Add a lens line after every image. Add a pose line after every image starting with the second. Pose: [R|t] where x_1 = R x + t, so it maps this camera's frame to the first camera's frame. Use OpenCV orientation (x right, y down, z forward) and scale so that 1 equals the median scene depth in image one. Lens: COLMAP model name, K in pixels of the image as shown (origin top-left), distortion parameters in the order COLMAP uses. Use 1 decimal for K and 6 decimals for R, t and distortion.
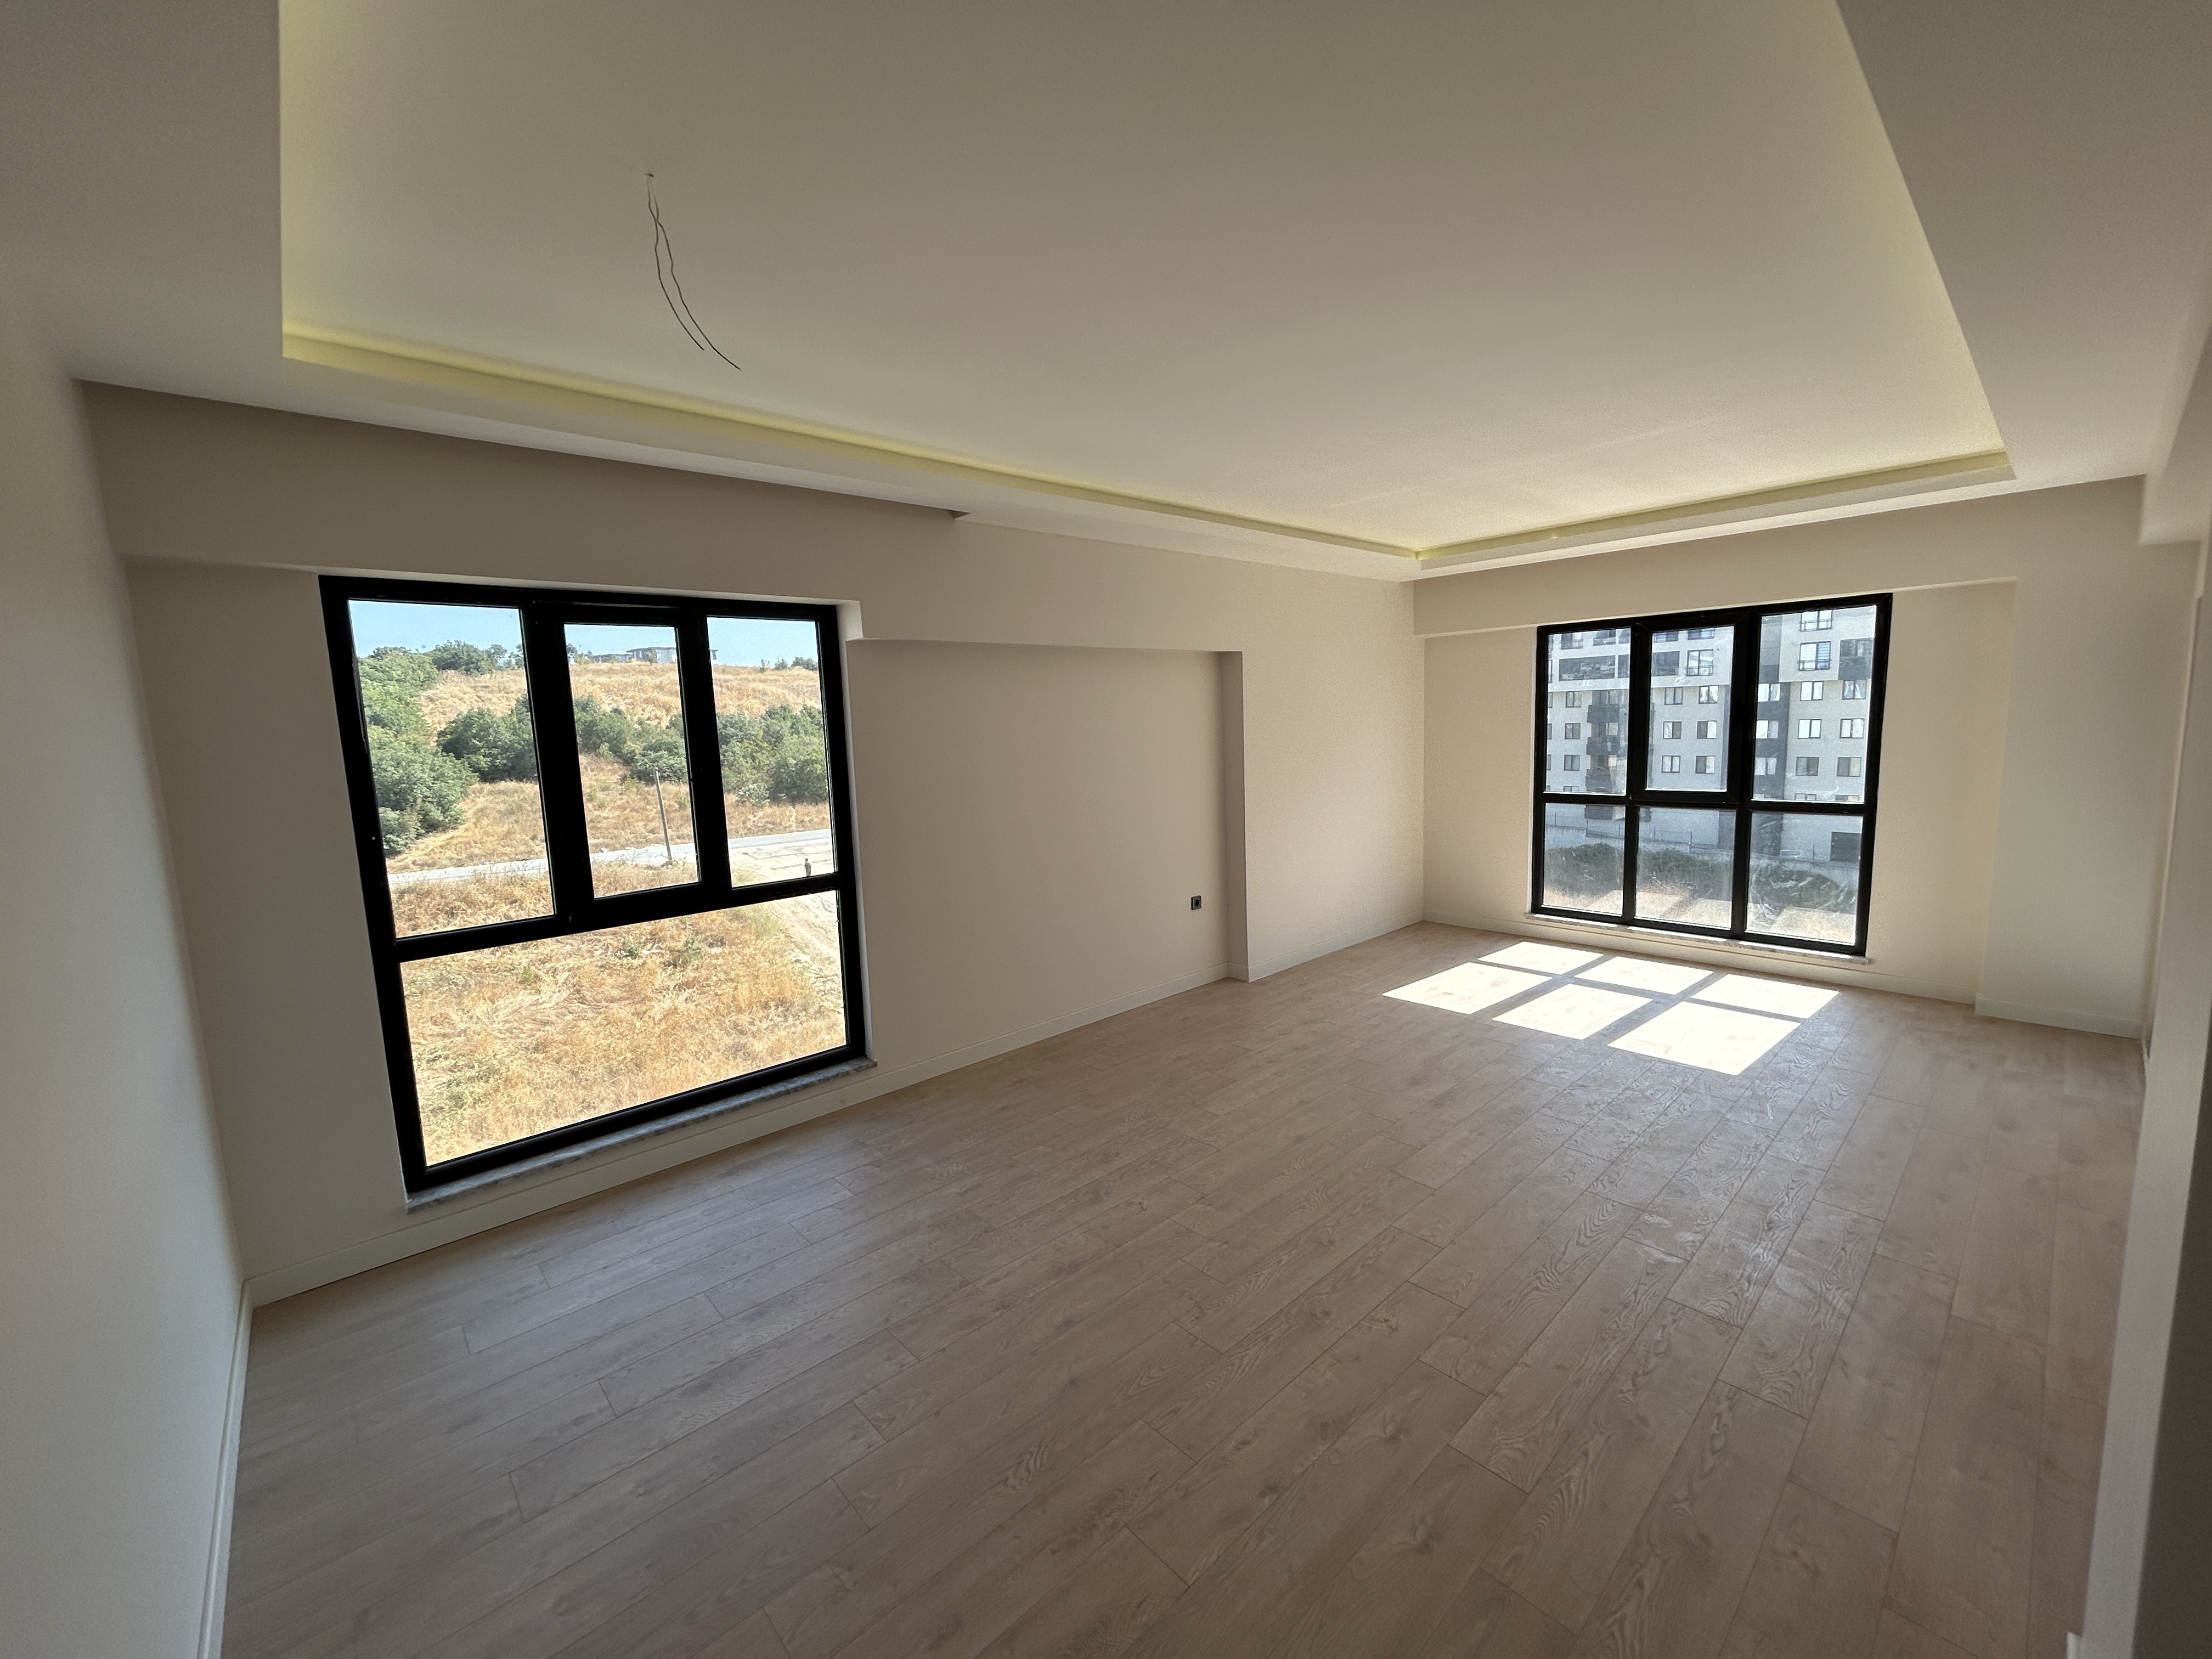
lens RADIAL K [[896.7, 0, 1103.3], [0, 896.7, 829.1], [0, 0, 1]] dist [-0.000714, -0.000004]
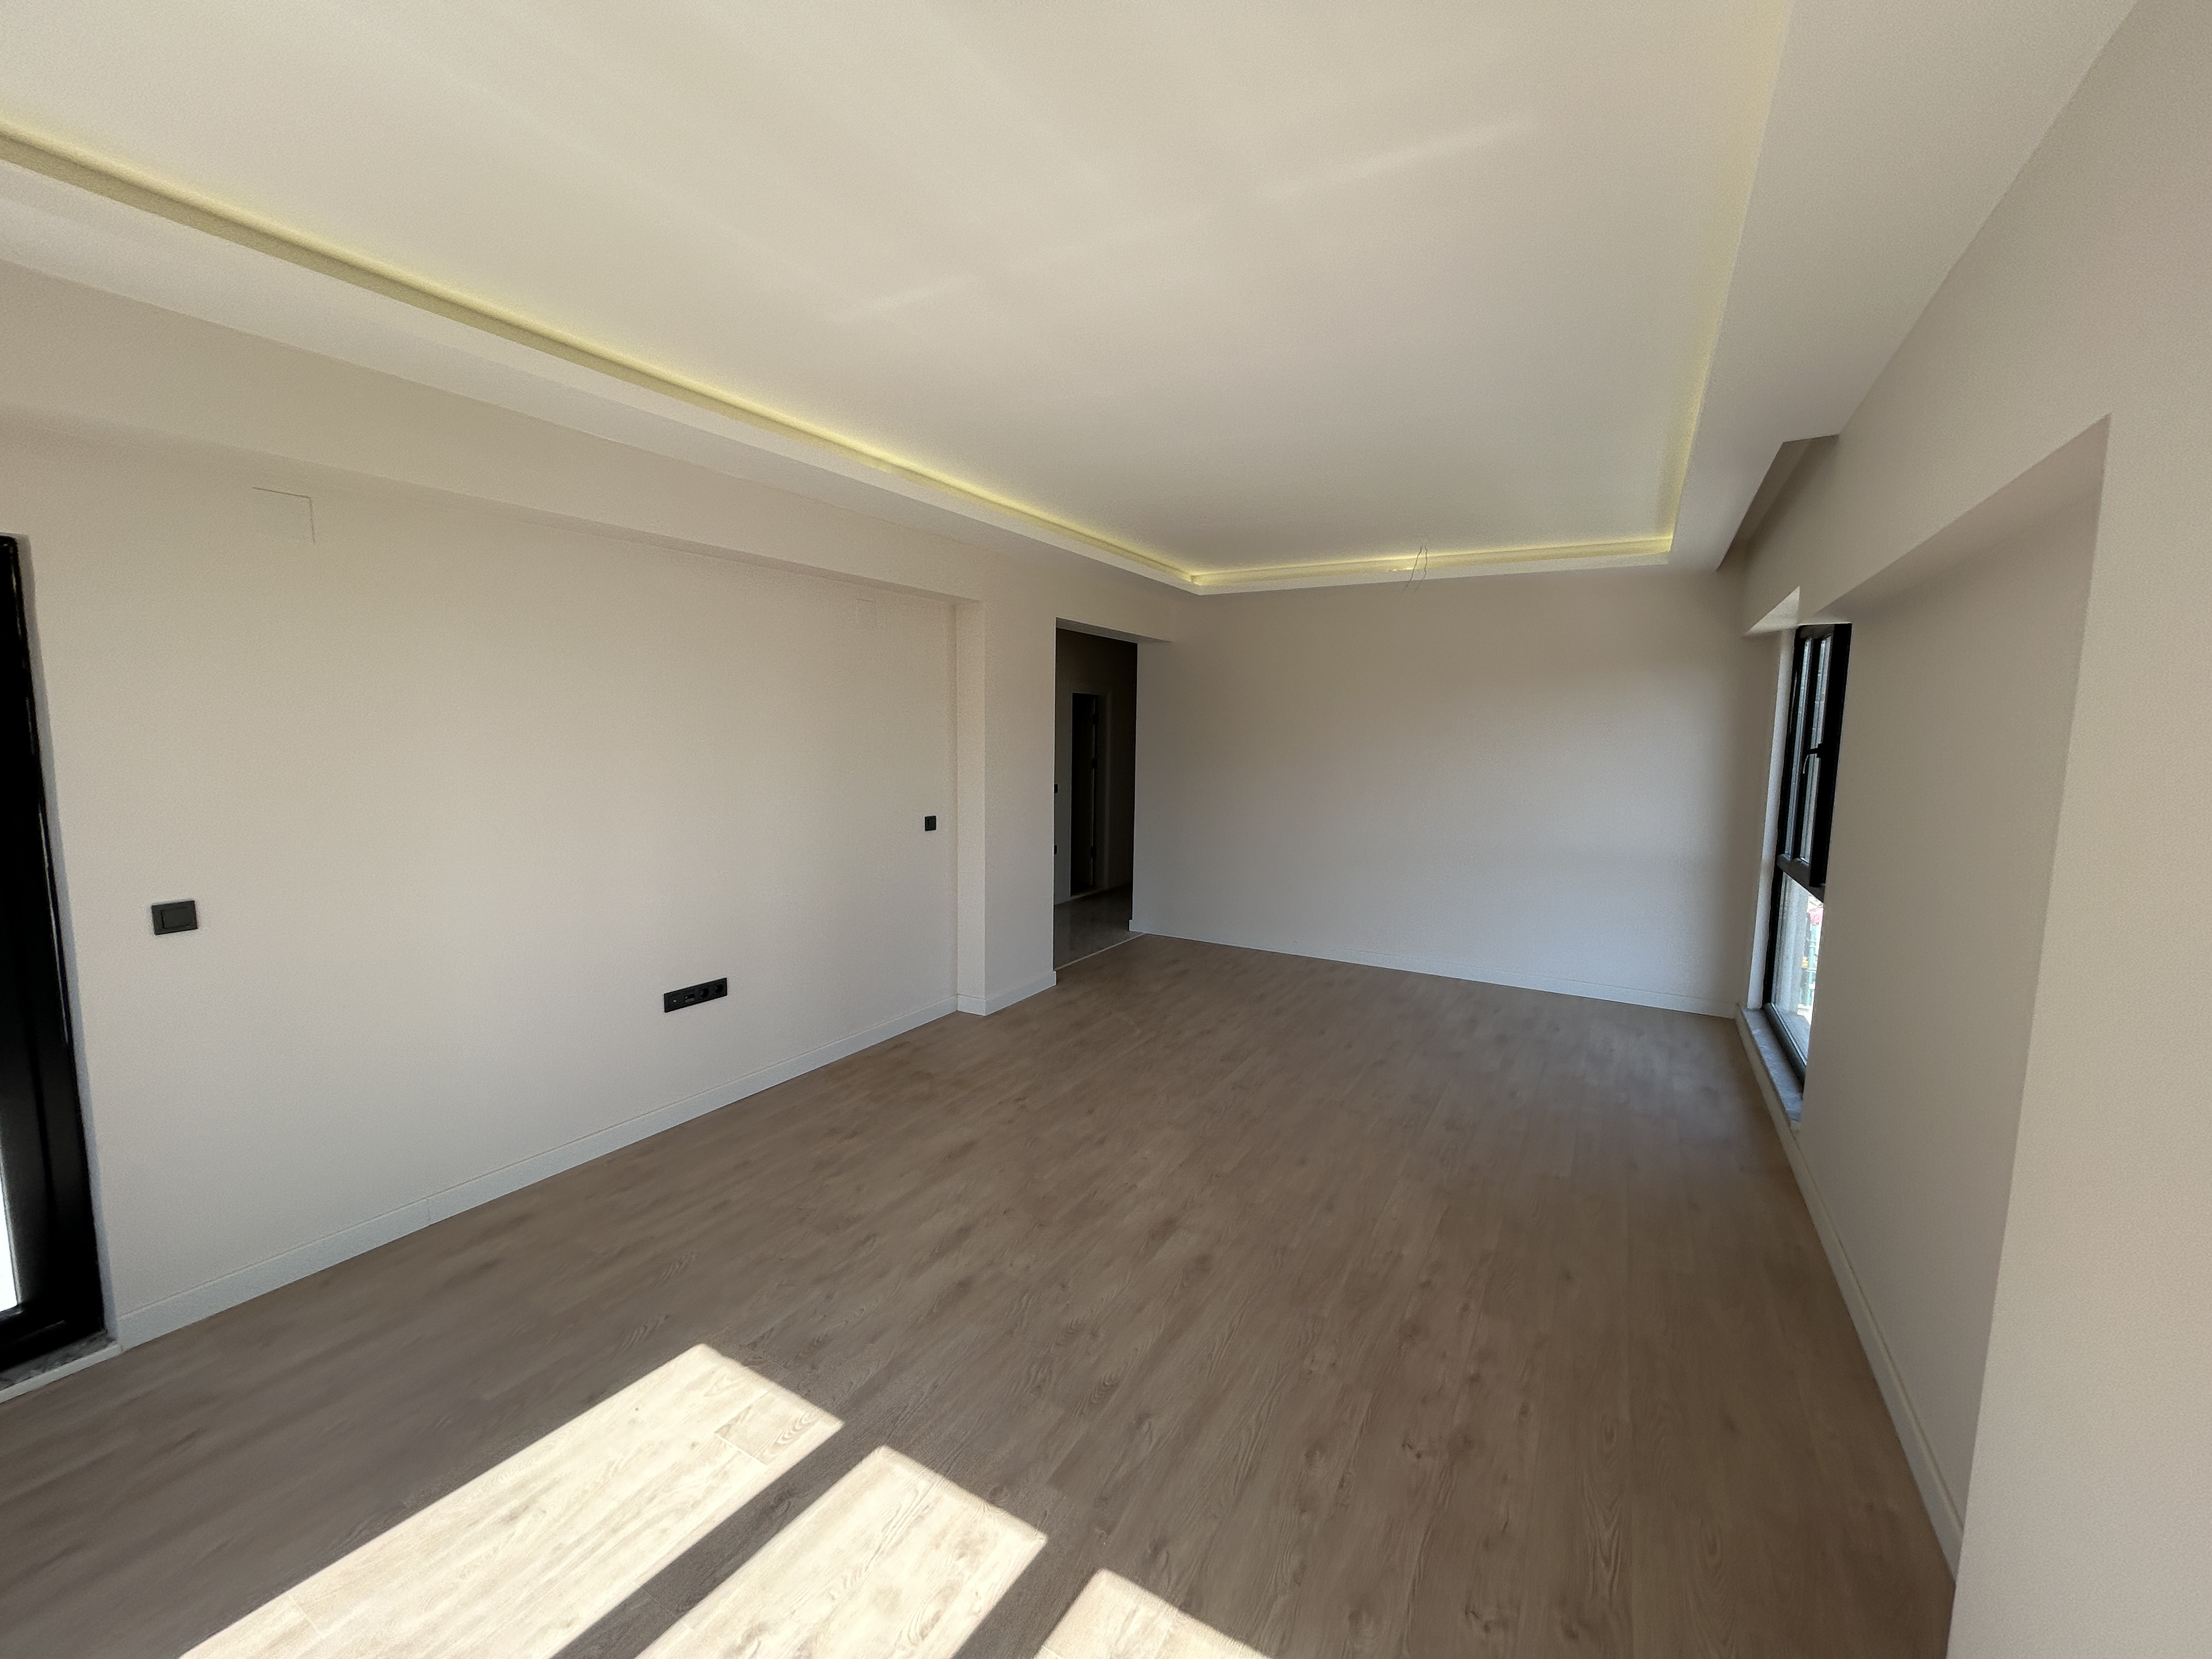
lens RADIAL K [[896.7, 0, 1107.4], [0, 896.7, 829.0], [0, 0, 1]] dist [-0.000714, -0.000004]
pose [[-0.953049, 0.053984, -0.297966, 0.624598], [-0.019162, 0.971258, 0.237255, -0.205774], [0.302210, 0.231826, -0.924622, 1.590577]]
